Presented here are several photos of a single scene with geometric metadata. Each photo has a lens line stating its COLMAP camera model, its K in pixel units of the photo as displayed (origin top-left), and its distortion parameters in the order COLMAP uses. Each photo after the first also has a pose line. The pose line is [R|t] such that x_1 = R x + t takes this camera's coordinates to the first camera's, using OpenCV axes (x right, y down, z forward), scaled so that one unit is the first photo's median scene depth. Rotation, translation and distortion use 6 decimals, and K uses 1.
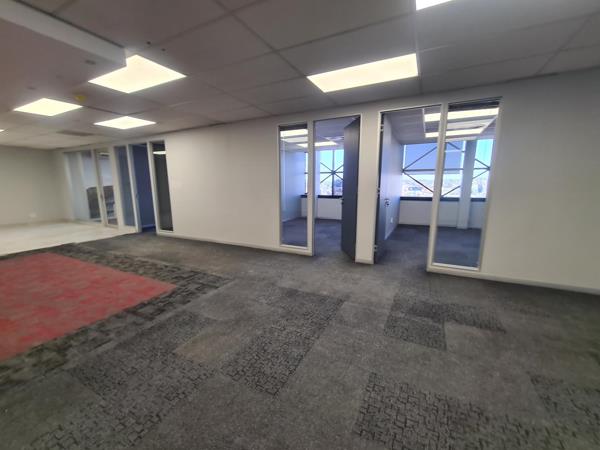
lens RADIAL K [[246.8, 0, 302.0], [0, 246.8, 231.3], [0, 0, 1]] dist [-0.003193, 0.000306]
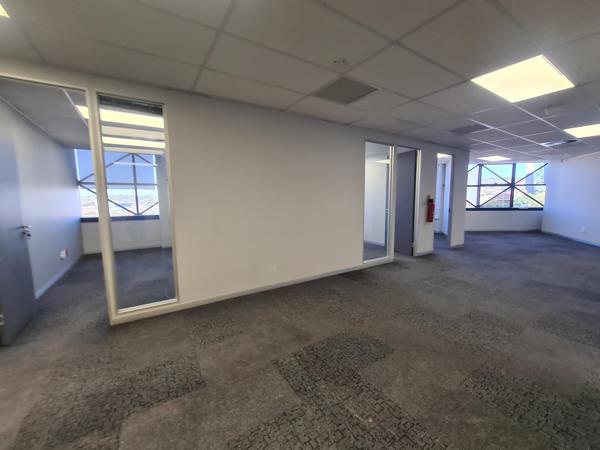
lens RADIAL K [[246.8, 0, 303.5], [0, 246.8, 227.2], [0, 0, 1]] dist [-0.003193, 0.000306]
pose [[0.495905, -0.100432, 0.862549, 0.223326], [0.169116, 0.985441, 0.017512, -0.034061], [-0.851750, 0.137187, 0.505670, 0.162055]]
